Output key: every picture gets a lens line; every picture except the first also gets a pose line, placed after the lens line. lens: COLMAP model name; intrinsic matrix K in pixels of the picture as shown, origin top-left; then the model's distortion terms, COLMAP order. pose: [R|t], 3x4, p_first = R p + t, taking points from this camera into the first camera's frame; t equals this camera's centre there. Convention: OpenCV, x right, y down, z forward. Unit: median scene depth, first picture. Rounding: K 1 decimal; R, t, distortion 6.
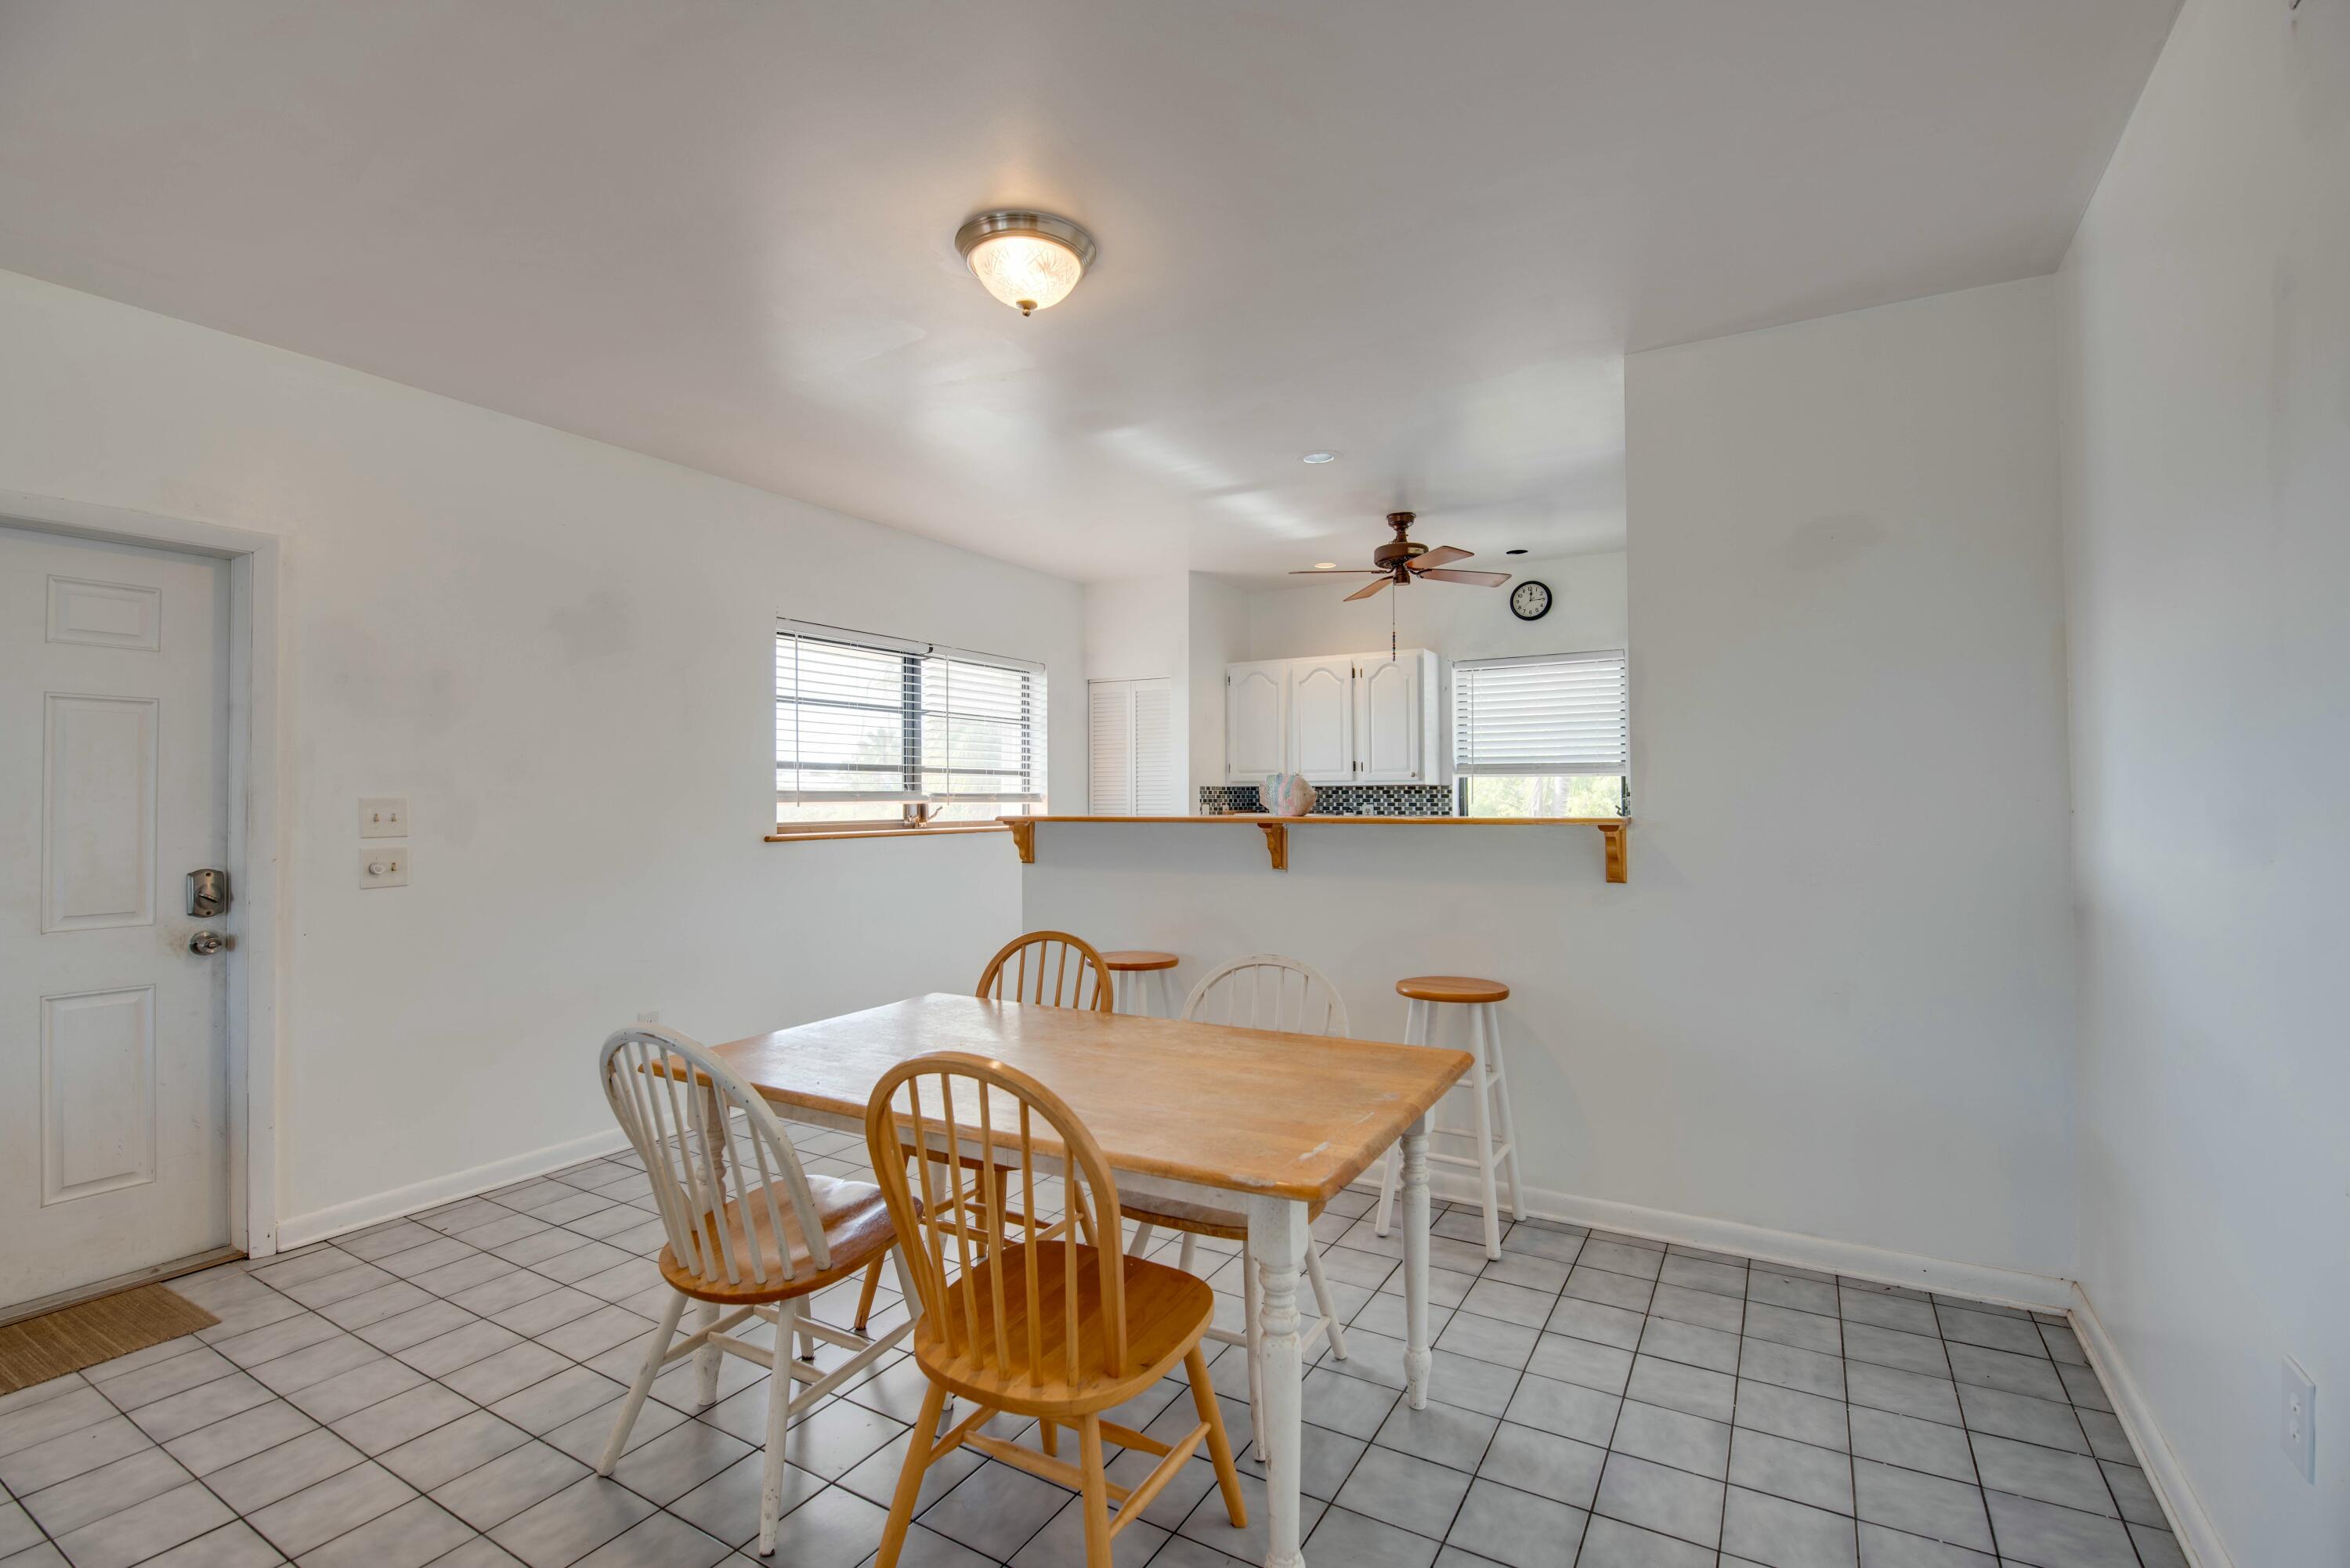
lens RADIAL K [[1047.8, 0, 1131.0], [0, 1047.8, 799.7], [0, 0, 1]] dist [0.003291, -0.000604]
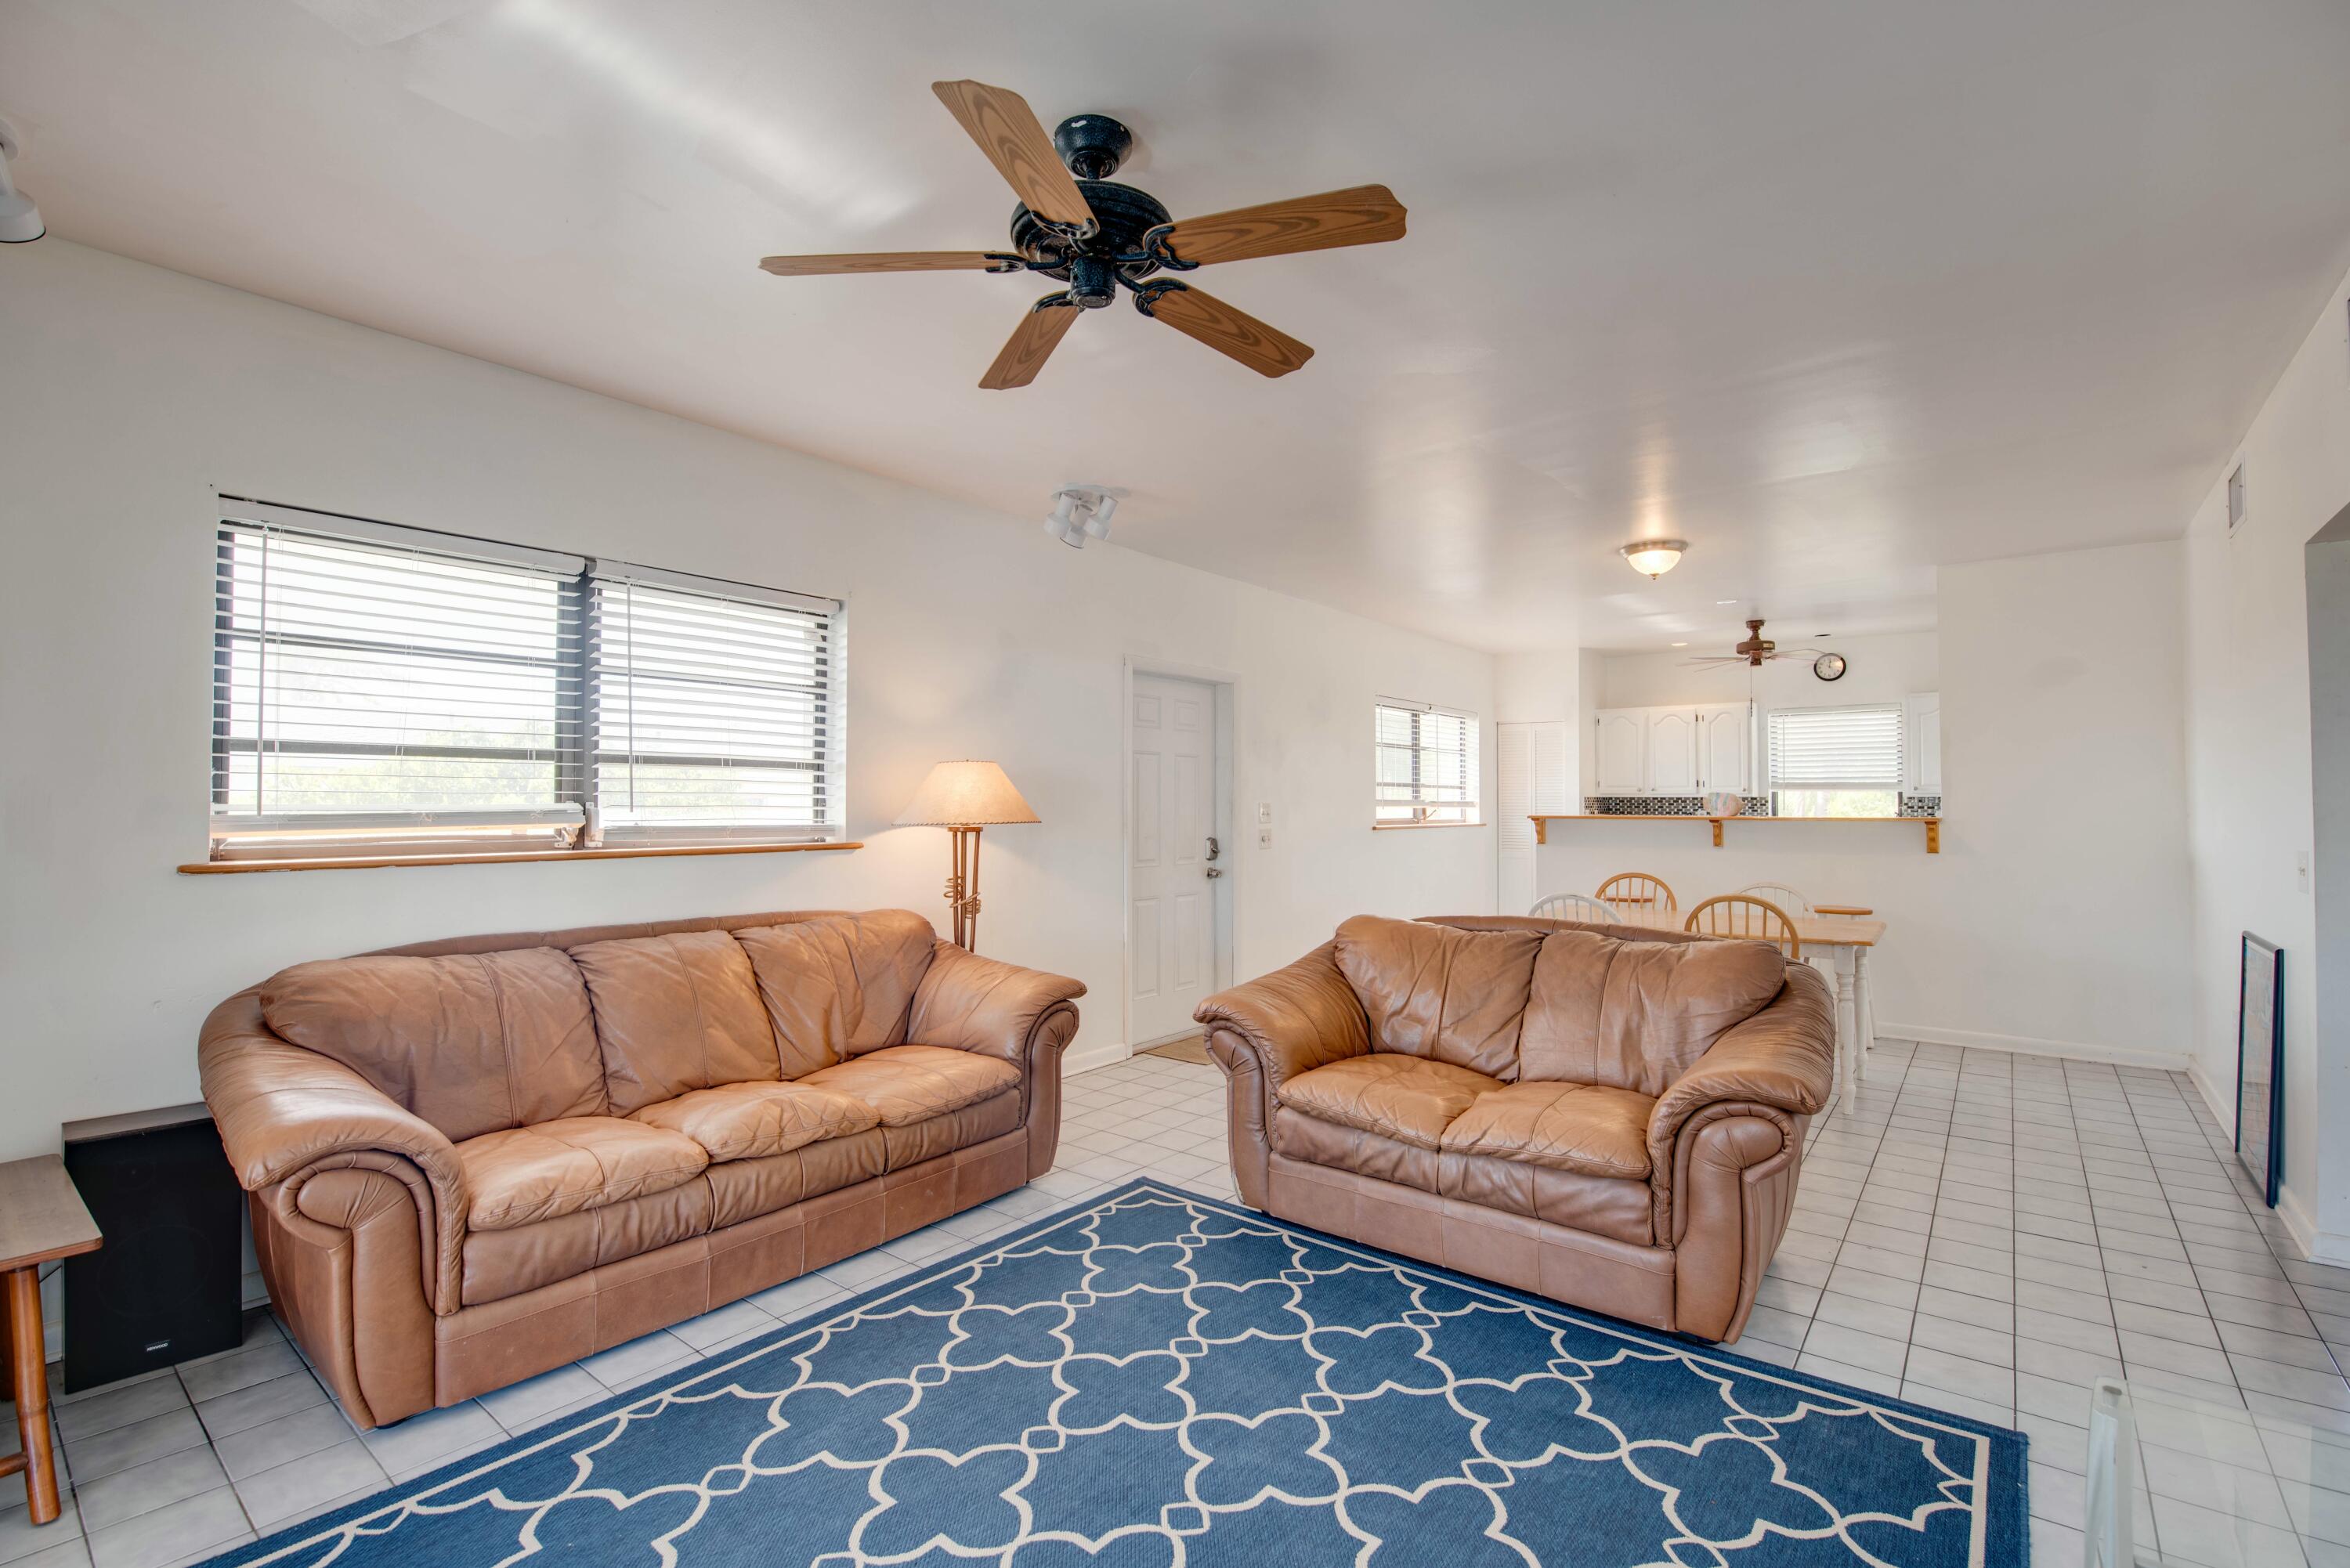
lens RADIAL K [[1047.8, 0, 1209.8], [0, 1047.8, 785.7], [0, 0, 1]] dist [0.003291, -0.000604]
pose [[0.995734, 0.004639, -0.092151, -0.365240], [-0.006414, 0.999799, -0.018974, 0.002330], [0.092045, 0.019485, 0.995564, -0.551467]]
